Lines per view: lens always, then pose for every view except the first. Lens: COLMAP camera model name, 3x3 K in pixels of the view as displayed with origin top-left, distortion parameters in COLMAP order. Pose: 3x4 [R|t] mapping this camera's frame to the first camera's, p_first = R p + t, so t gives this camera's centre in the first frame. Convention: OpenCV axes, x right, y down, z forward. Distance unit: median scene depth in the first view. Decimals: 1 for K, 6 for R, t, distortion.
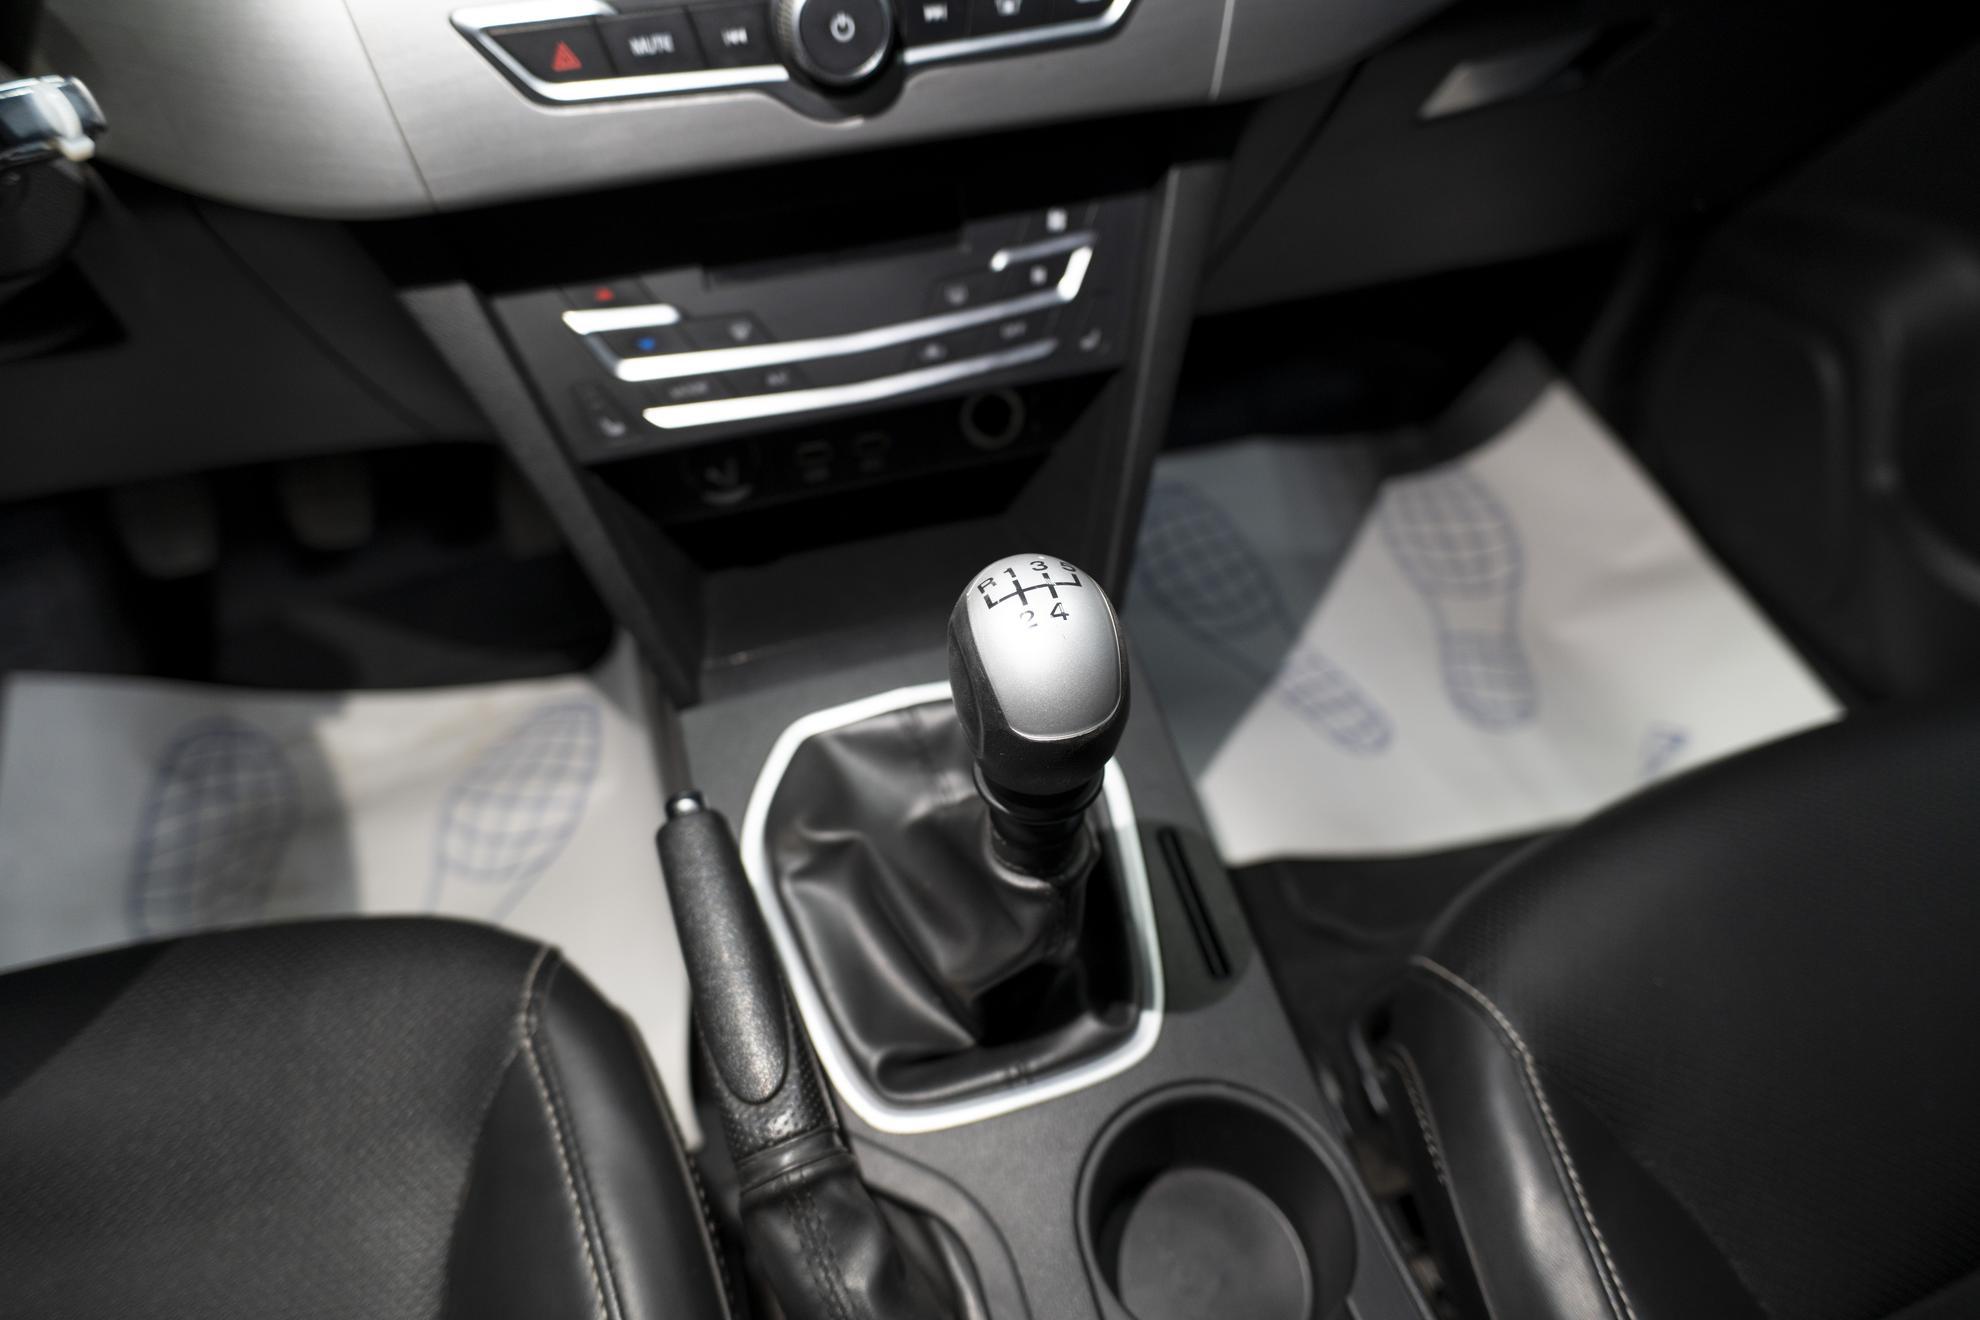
lens RADIAL K [[1190.2, 0, 990.0], [0, 1190.2, 660.0], [0, 0, 1]] dist [-0.037206, -0.000369]
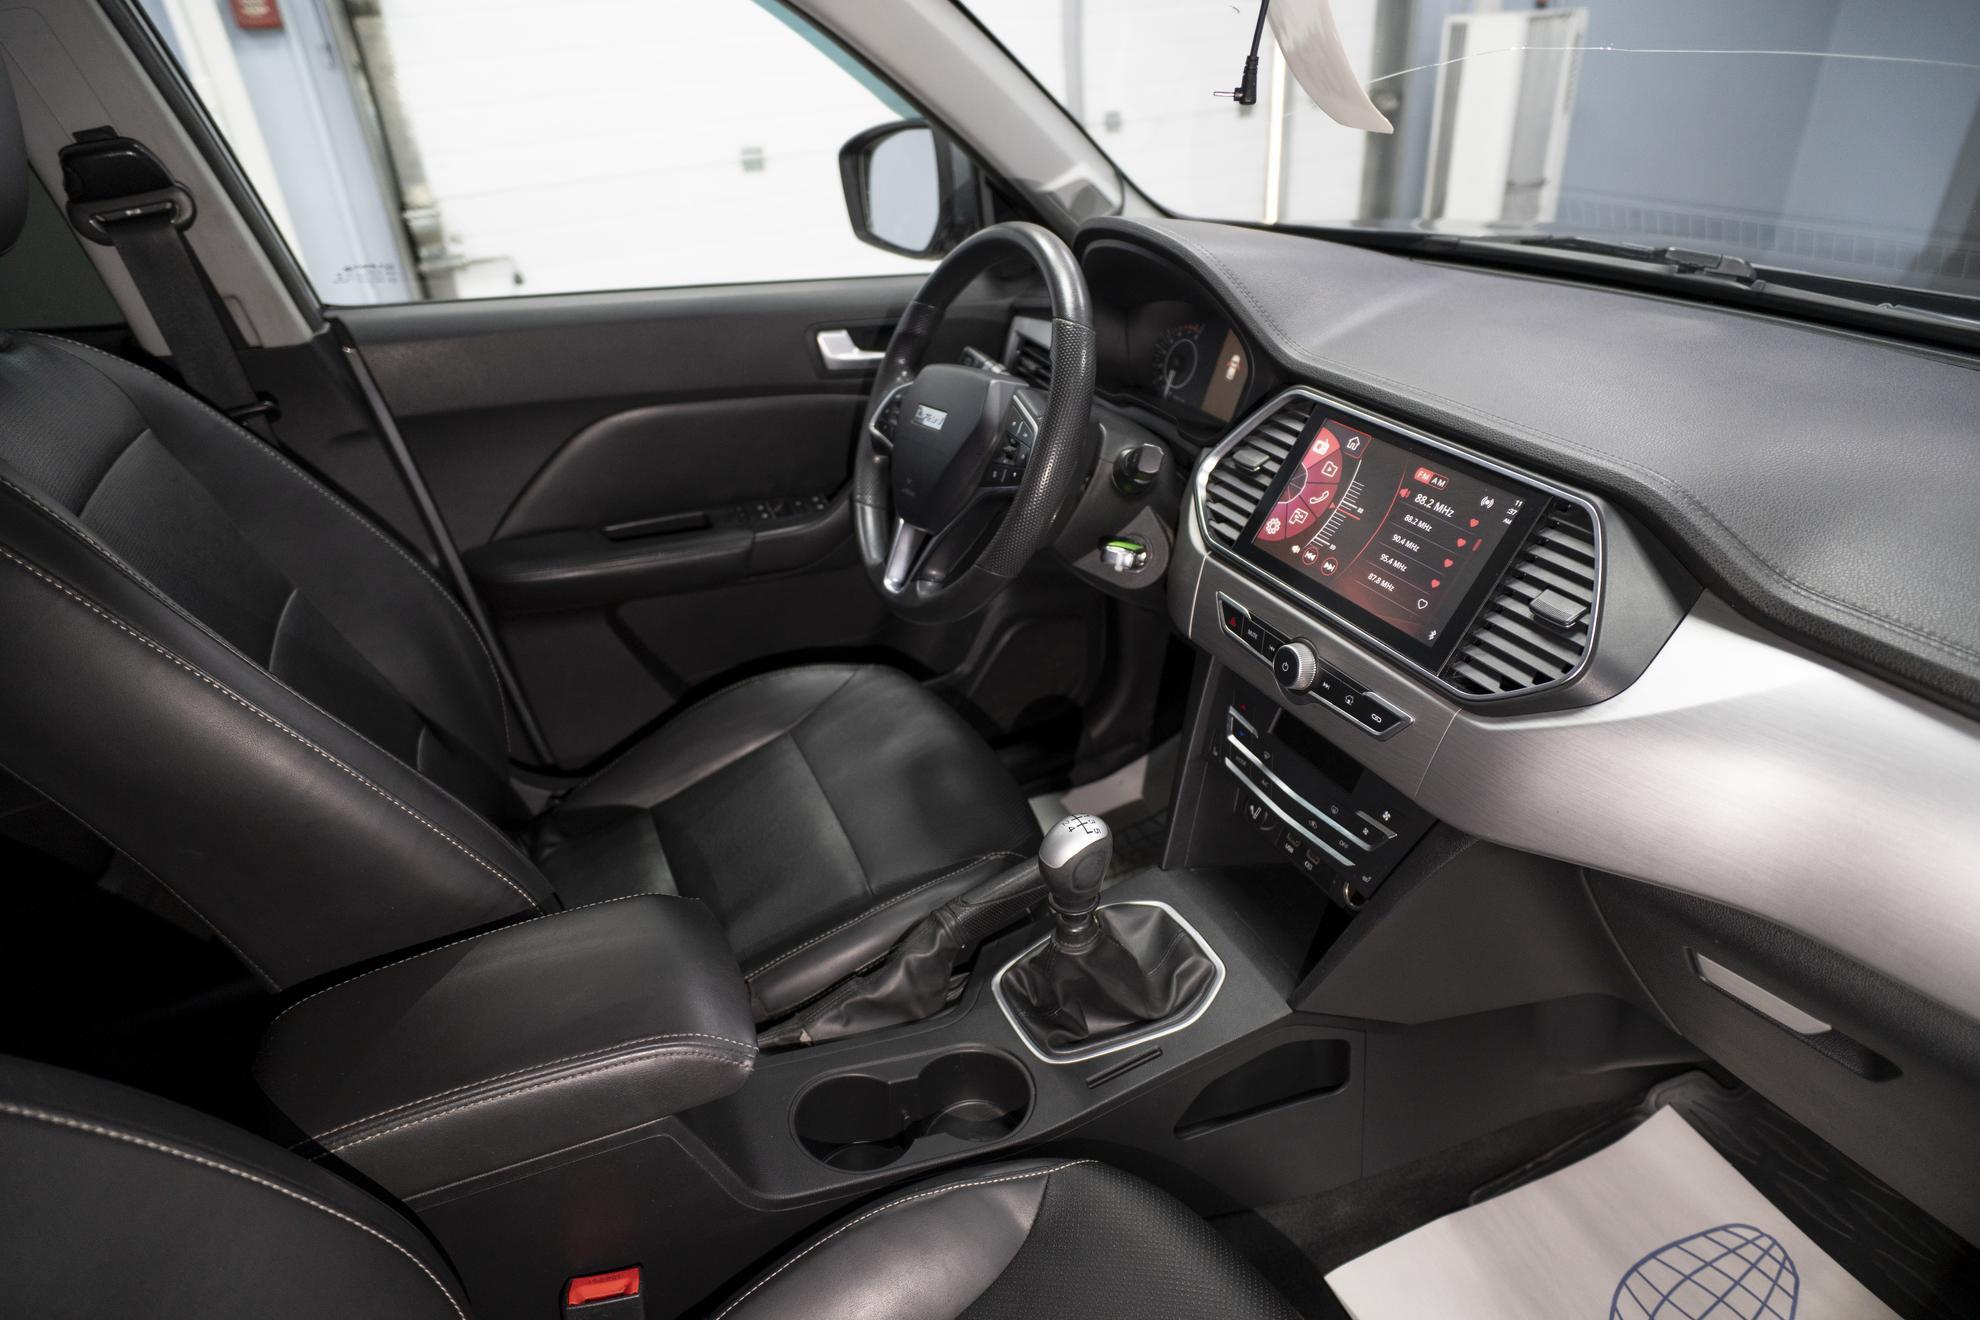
lens RADIAL K [[1164.1, 0, 992.3], [0, 1164.1, 683.9], [0, 0, 1]] dist [-0.072292, 0.056747]
pose [[0.151247, 0.498966, -0.853321, 1.407741], [-0.703263, 0.660957, 0.261834, -0.548577], [0.694655, 0.560508, 0.450873, -0.361652]]
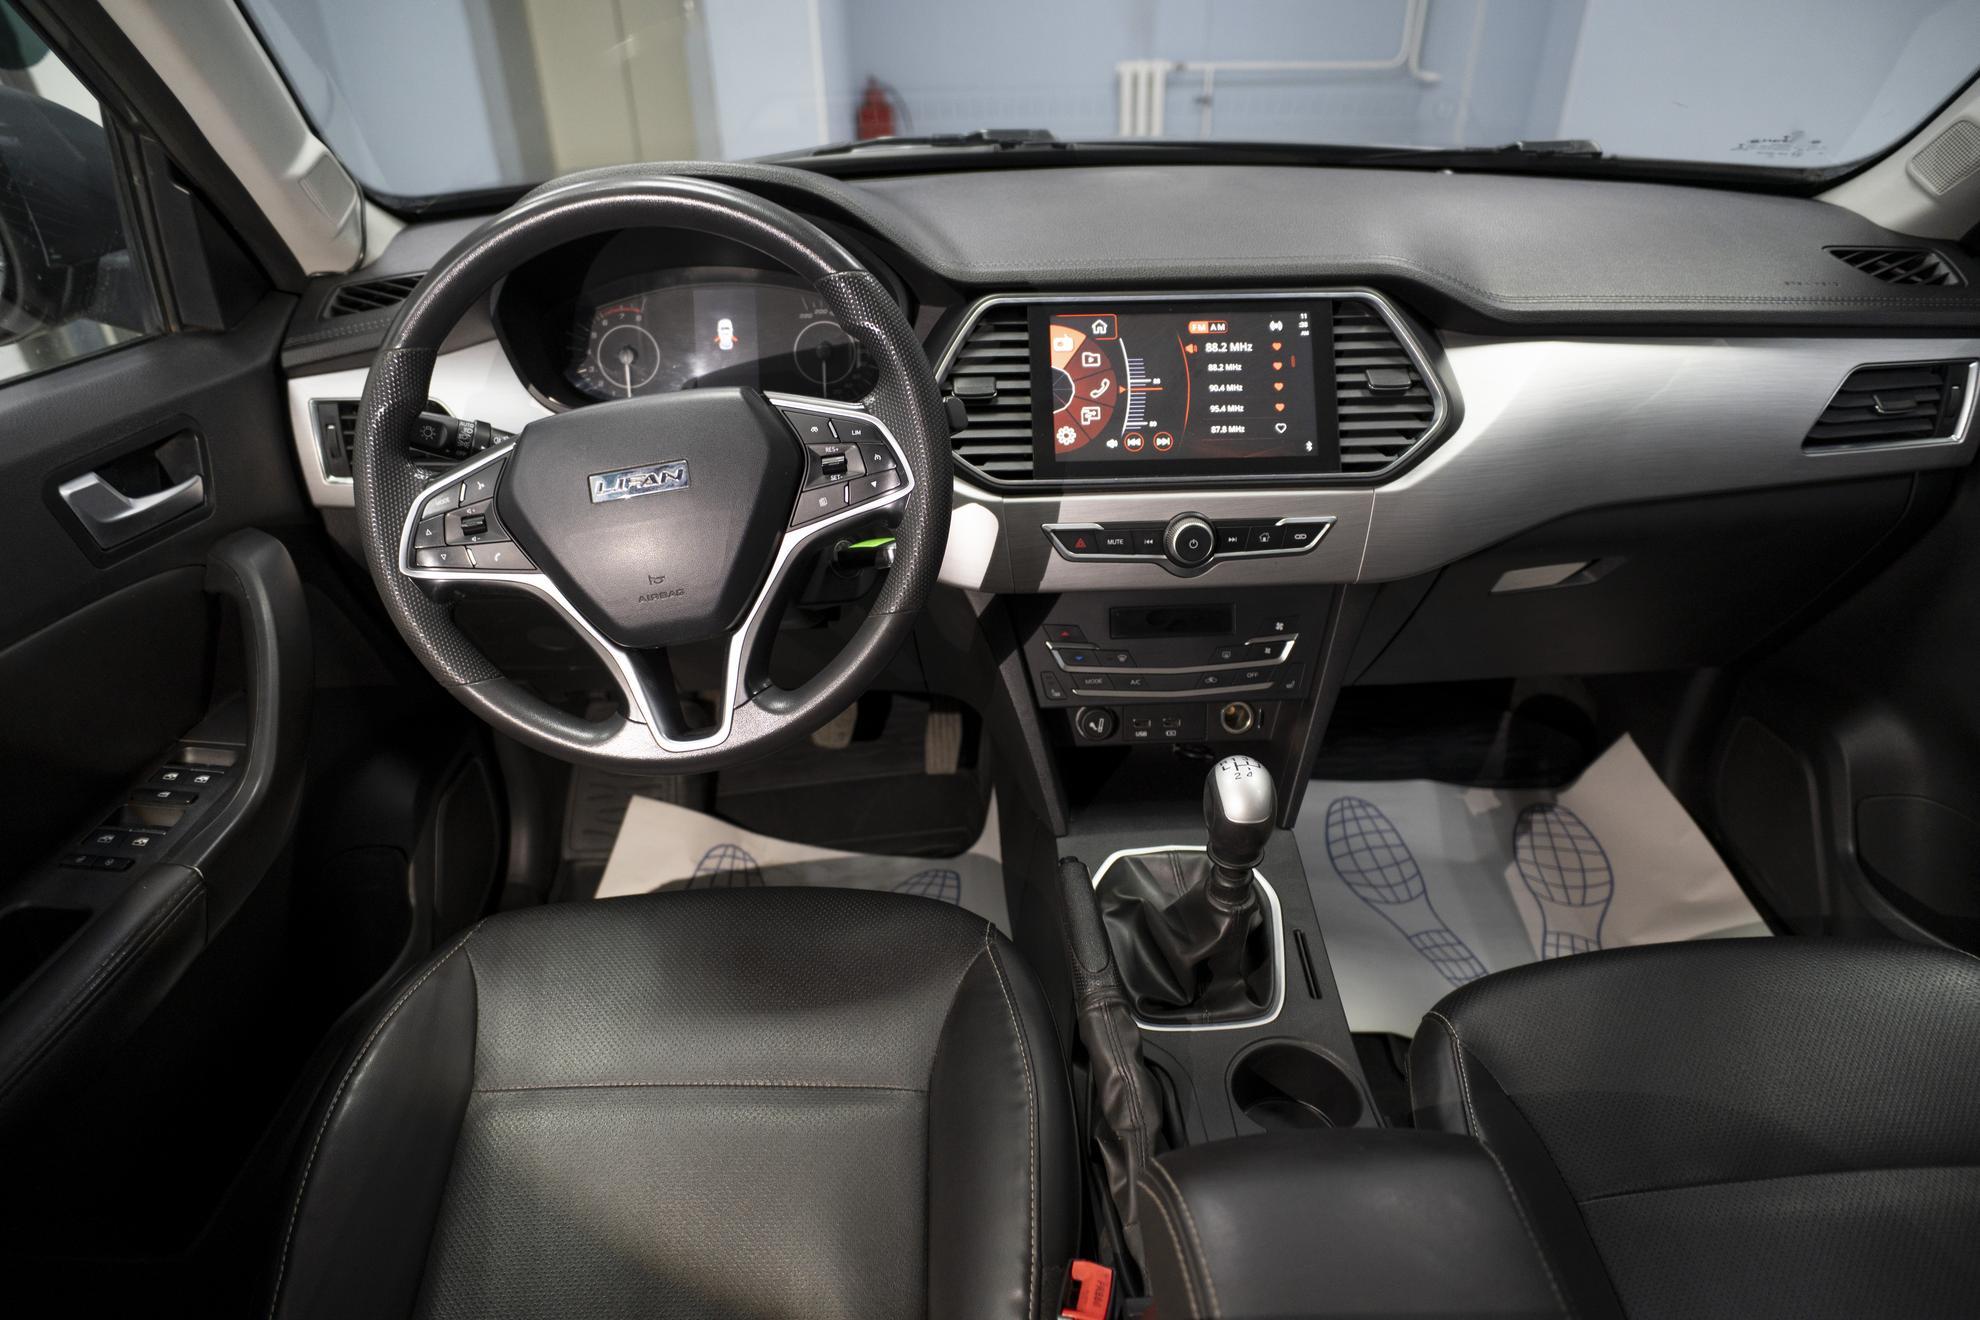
lens RADIAL K [[1164.1, 0, 992.3], [0, 1164.1, 683.9], [0, 0, 1]] dist [-0.072292, 0.056747]
pose [[0.968114, 0.127291, -0.215759, 0.020075], [-0.178714, 0.954488, -0.238776, 0.296912], [0.175546, 0.269722, 0.946802, -0.974004]]
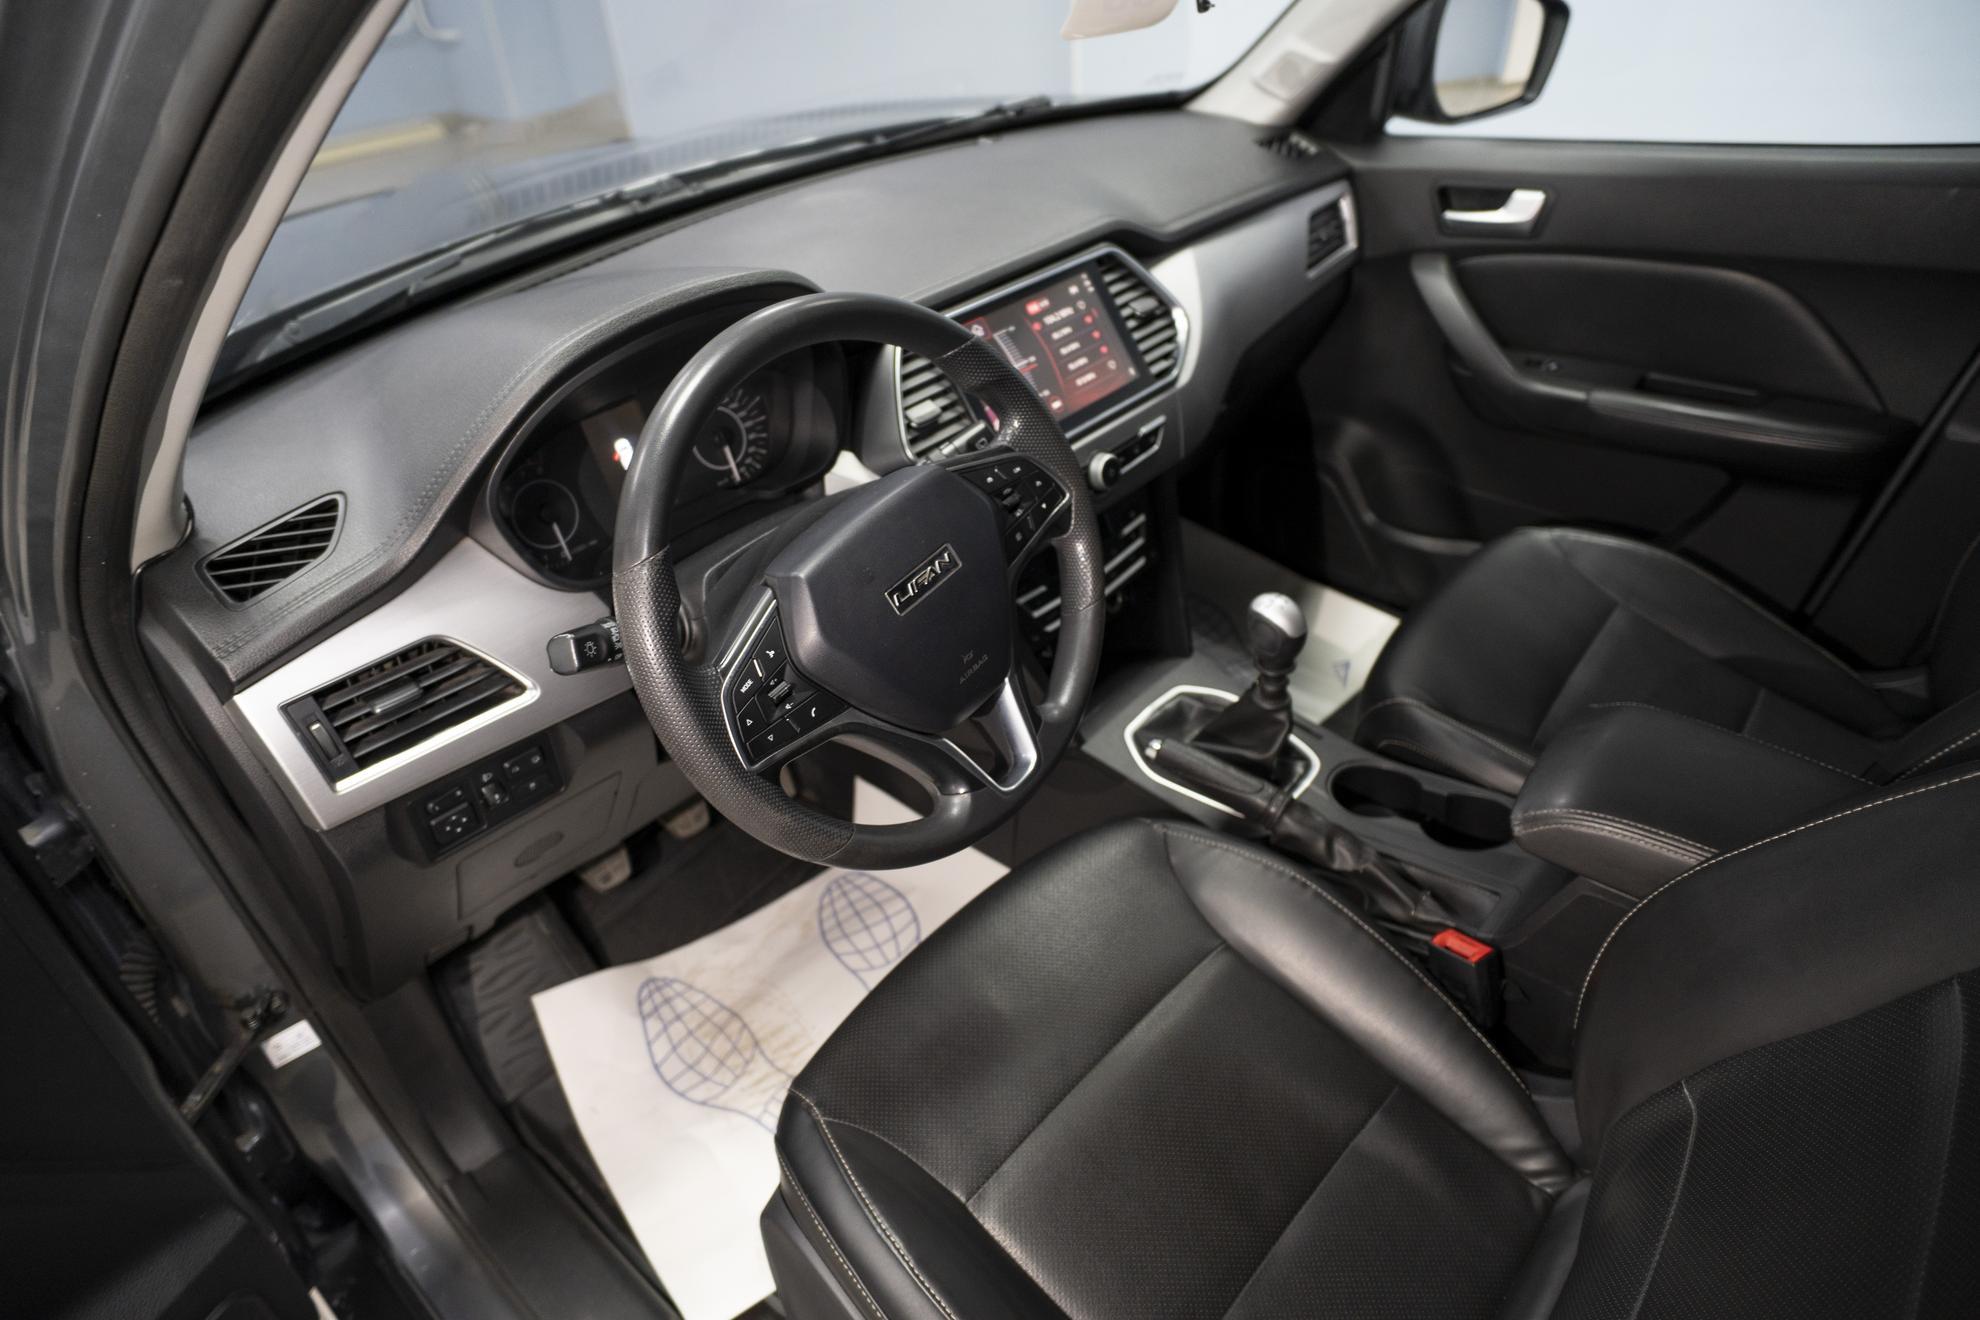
lens RADIAL K [[1164.1, 0, 992.3], [0, 1164.1, 683.9], [0, 0, 1]] dist [-0.072292, 0.056747]
pose [[0.855247, -0.350591, 0.381625, -1.331150], [0.422866, 0.897825, -0.122858, 0.150028], [-0.299560, 0.266451, 0.916116, -1.164725]]
